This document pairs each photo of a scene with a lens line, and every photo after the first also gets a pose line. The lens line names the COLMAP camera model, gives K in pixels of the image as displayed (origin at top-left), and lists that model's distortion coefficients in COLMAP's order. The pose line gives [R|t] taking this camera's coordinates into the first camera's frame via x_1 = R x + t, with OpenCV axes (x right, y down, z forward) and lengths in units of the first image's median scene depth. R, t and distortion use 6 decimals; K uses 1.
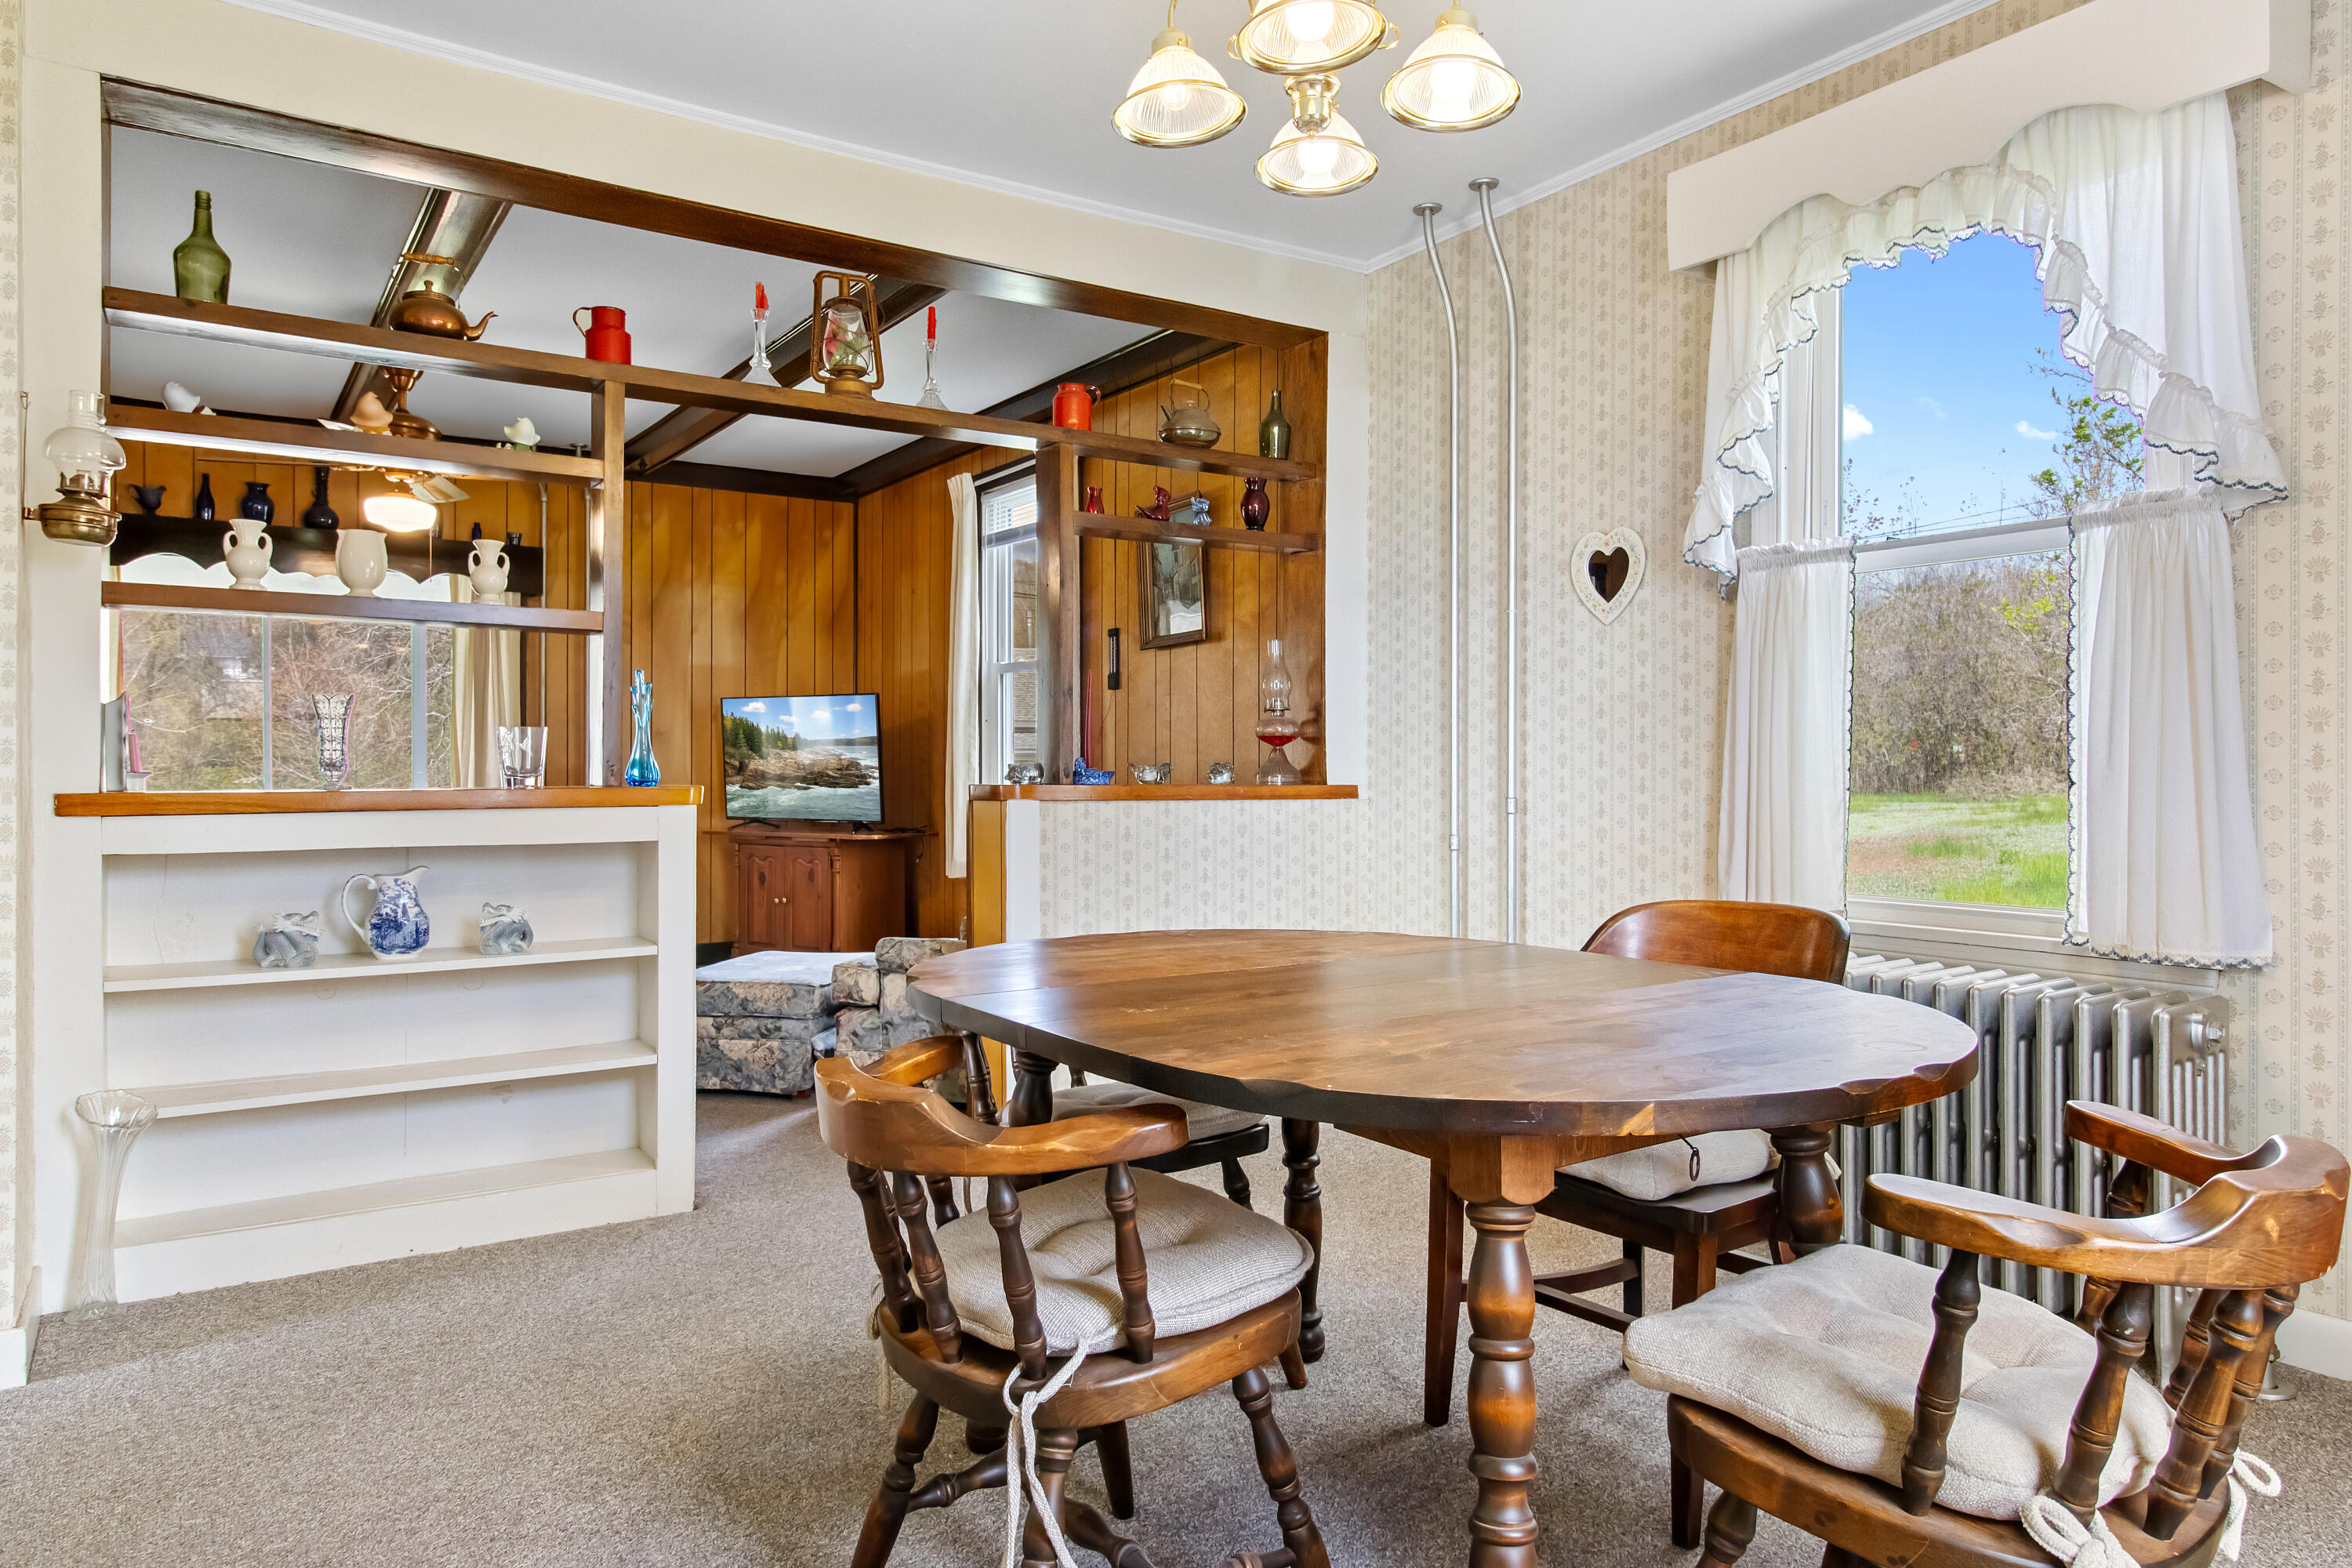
lens RADIAL K [[1504.0, 0, 1176.0], [0, 1504.0, 784.0], [0, 0, 1]] dist [-0.008521, -0.000762]
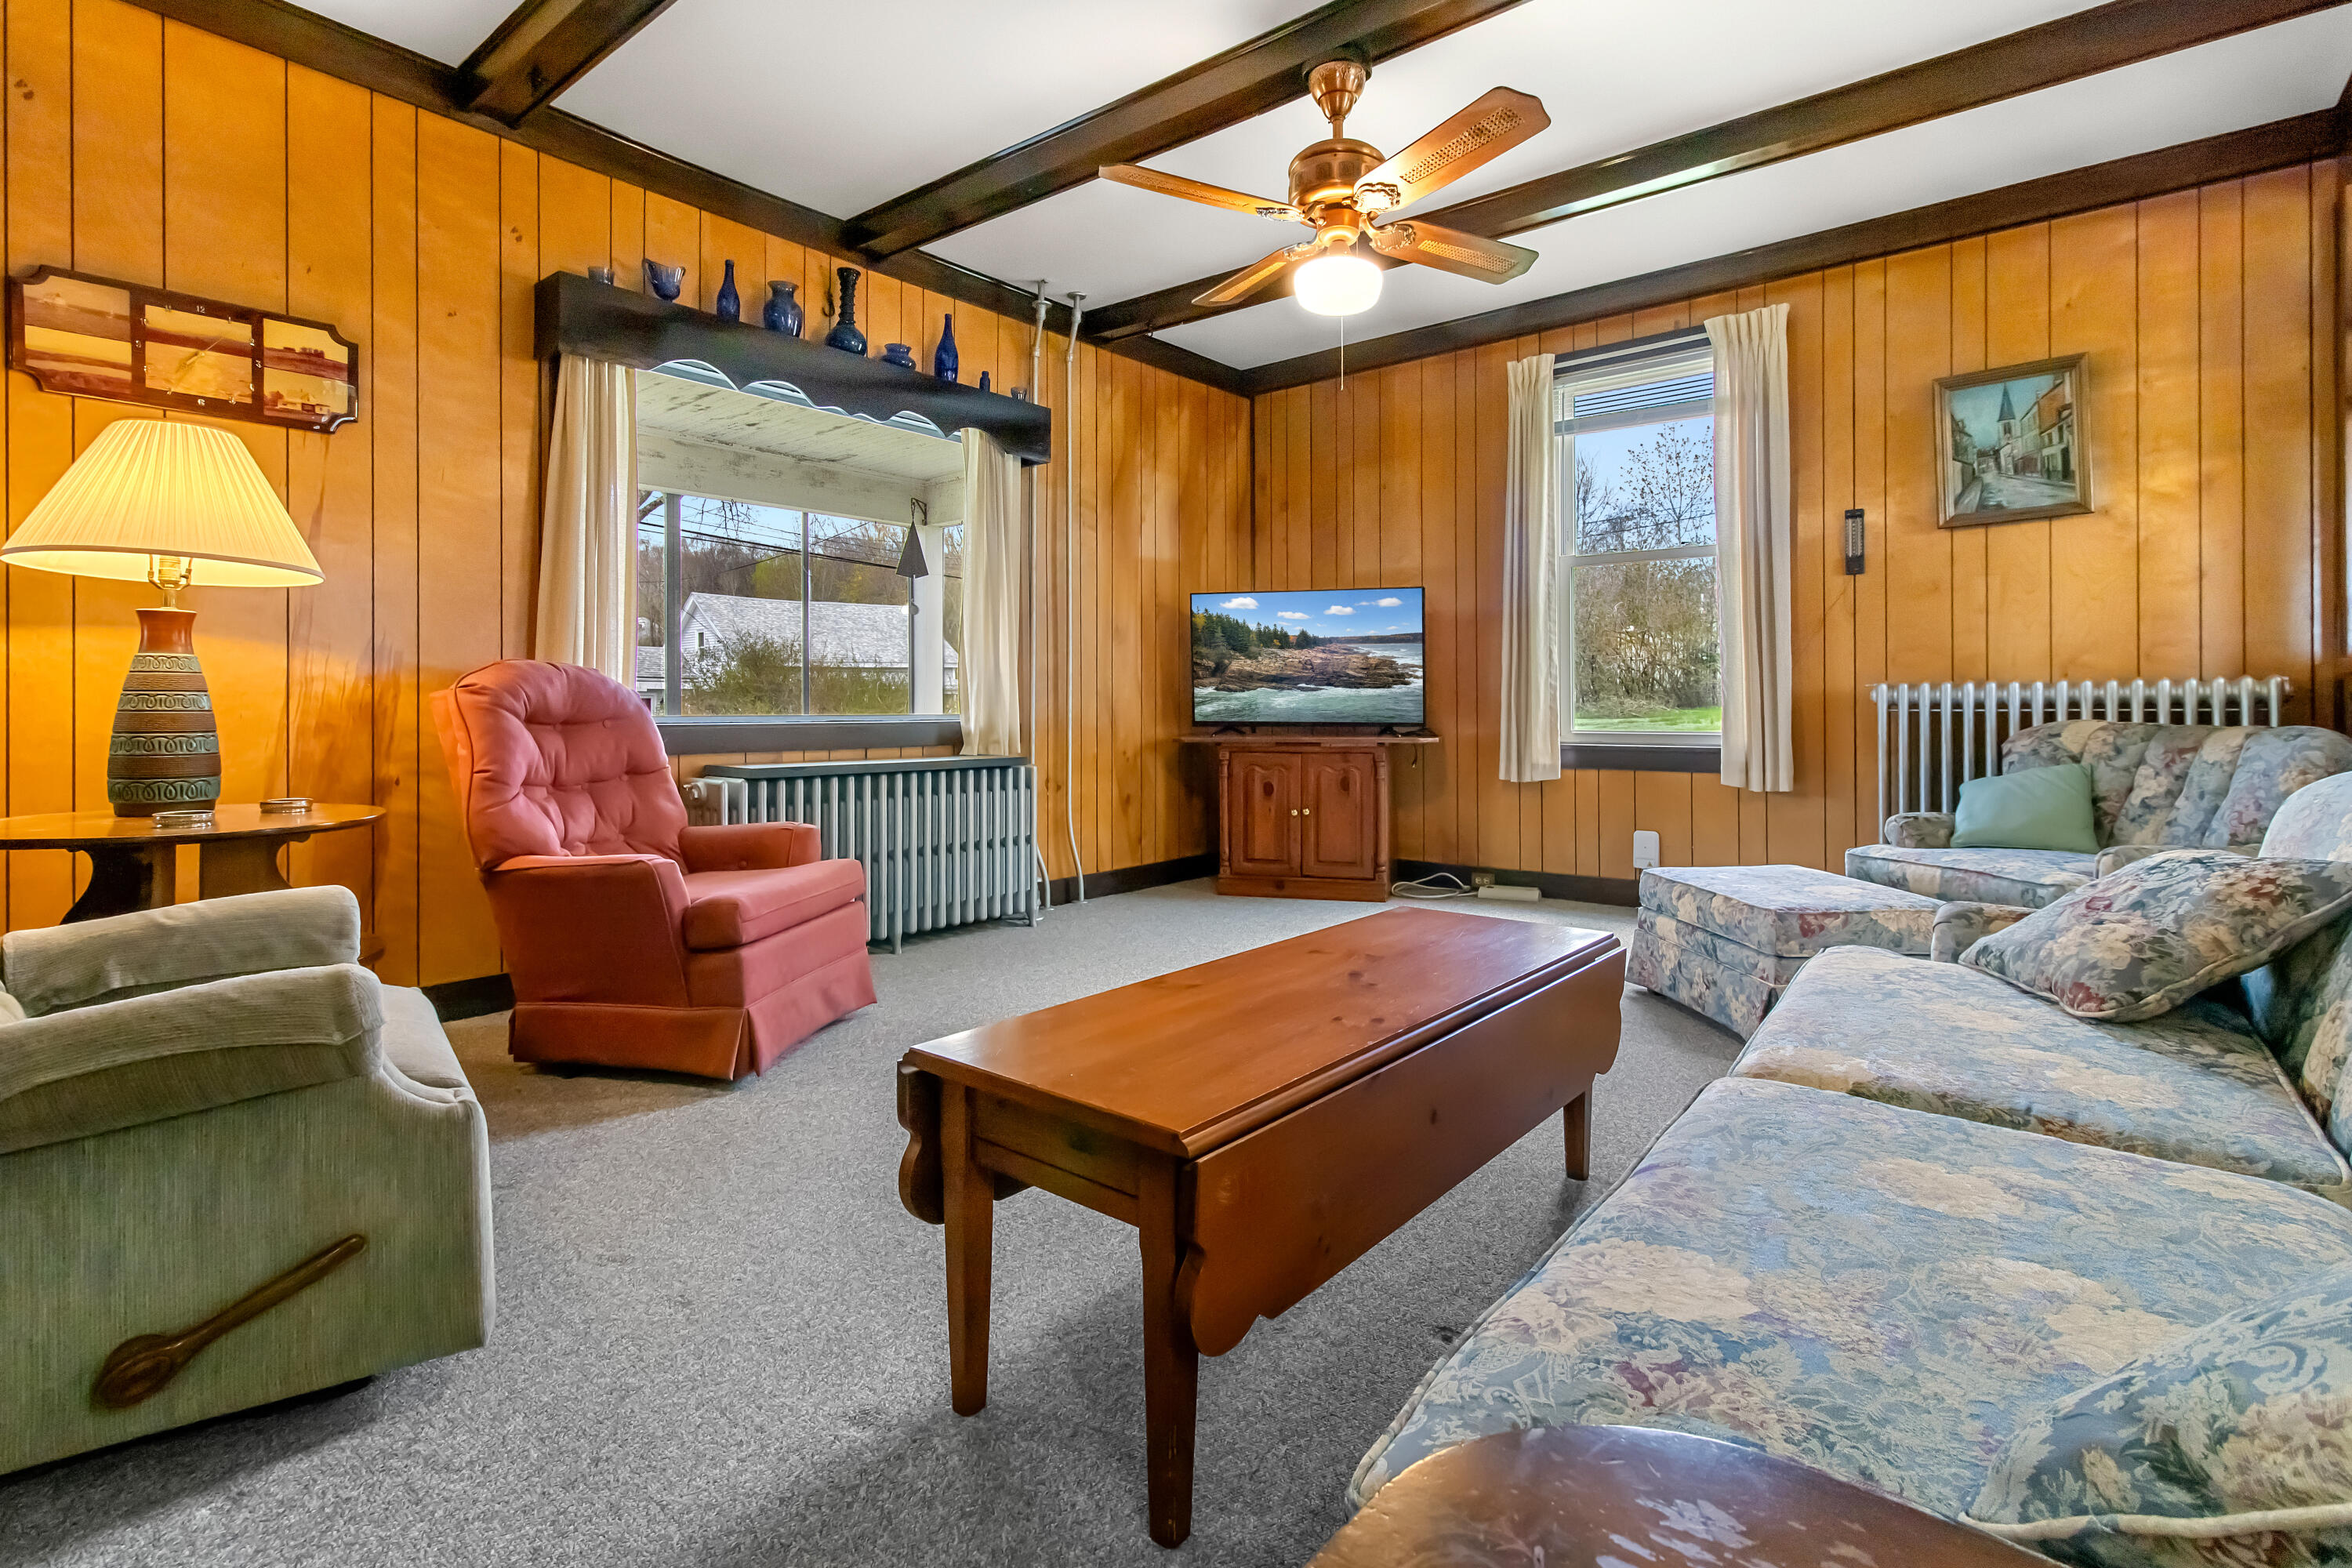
lens RADIAL K [[1121.3, 0, 1217.8], [0, 1121.3, 752.3], [0, 0, 1]] dist [0.004501, 0.000098]
pose [[0.955326, -0.018842, 0.294952, -0.511152], [0.009277, 0.999386, 0.033793, 0.017821], [-0.295407, -0.029547, 0.954914, 0.348240]]
